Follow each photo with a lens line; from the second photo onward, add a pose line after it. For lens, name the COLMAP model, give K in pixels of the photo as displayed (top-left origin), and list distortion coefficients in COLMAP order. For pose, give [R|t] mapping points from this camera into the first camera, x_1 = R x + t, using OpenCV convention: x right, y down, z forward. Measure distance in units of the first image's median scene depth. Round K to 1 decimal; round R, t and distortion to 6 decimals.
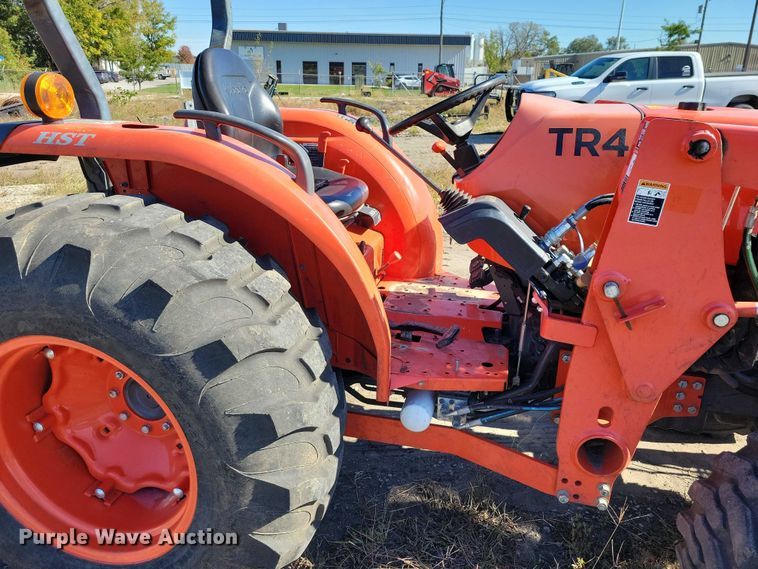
lens RADIAL K [[579.0, 0, 379.0], [0, 579.0, 284.5], [0, 0, 1]] dist [0.050281, -0.035737]
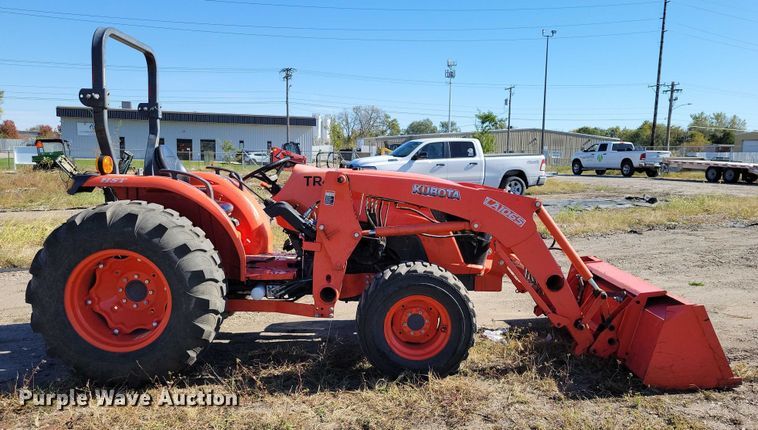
lens RADIAL K [[603.5, 0, 381.2], [0, 603.5, 229.8], [0, 0, 1]] dist [0.036941, -0.003824]
pose [[0.969880, -0.026006, 0.242192, -0.001904], [0.077455, 0.975605, -0.205417, 0.026068], [-0.230942, 0.217989, 0.948234, -0.076025]]
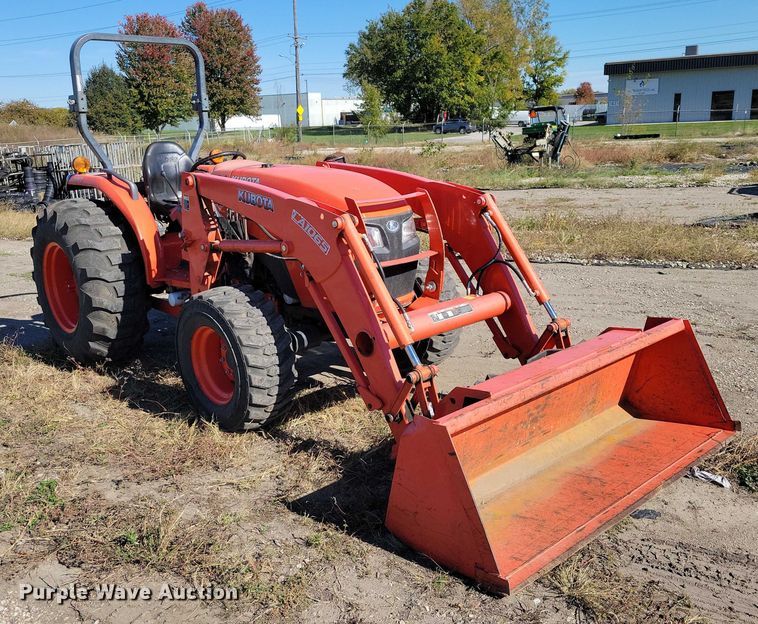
lens RADIAL K [[729.5, 0, 340.5], [0, 729.5, 313.5], [0, 0, 1]] dist [0.018979, 0.006689]
pose [[0.811673, 0.103658, -0.574841, 0.113208], [-0.149694, 0.988176, -0.033174, 0.013978], [0.564605, 0.112977, 0.817592, -0.048620]]
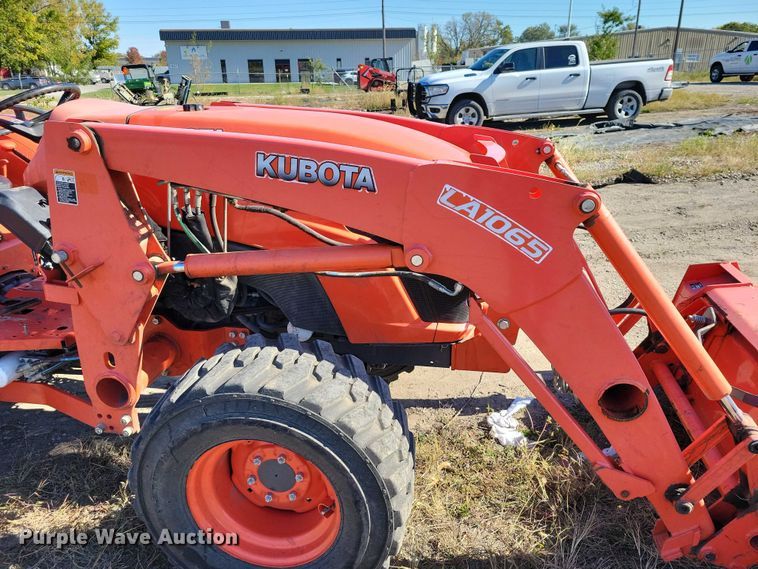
lens RADIAL K [[578.6, 0, 376.3], [0, 578.6, 296.3], [0, 0, 1]] dist [0.047317, -0.032611]
pose [[0.997532, -0.053290, 0.045722, 0.039691], [0.052100, 0.998281, 0.026833, 0.003740], [-0.047073, -0.024384, 0.998594, -0.011843]]
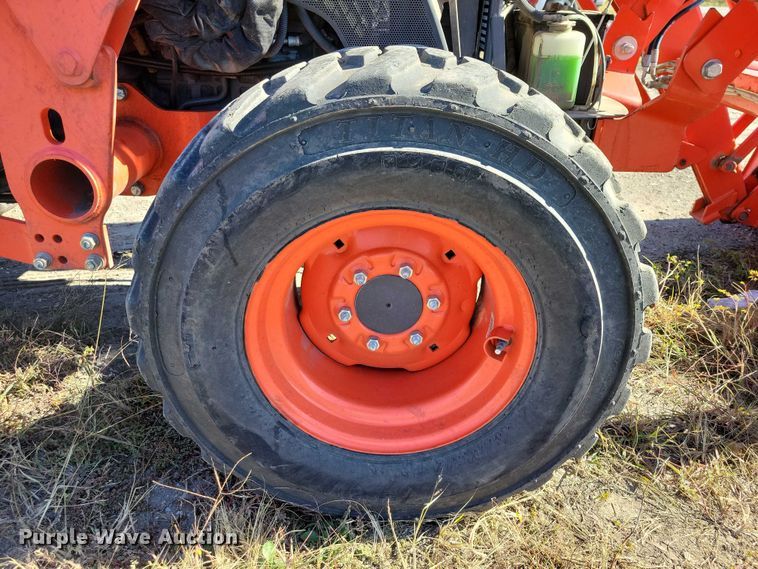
lens RADIAL K [[578.6, 0, 376.3], [0, 578.6, 296.3], [0, 0, 1]] dist [0.047317, -0.032611]
pose [[0.977124, -0.094339, 0.190601, 0.026597], [0.067906, 0.987713, 0.140752, 0.015426], [-0.201538, -0.124589, 0.971525, 0.010103]]
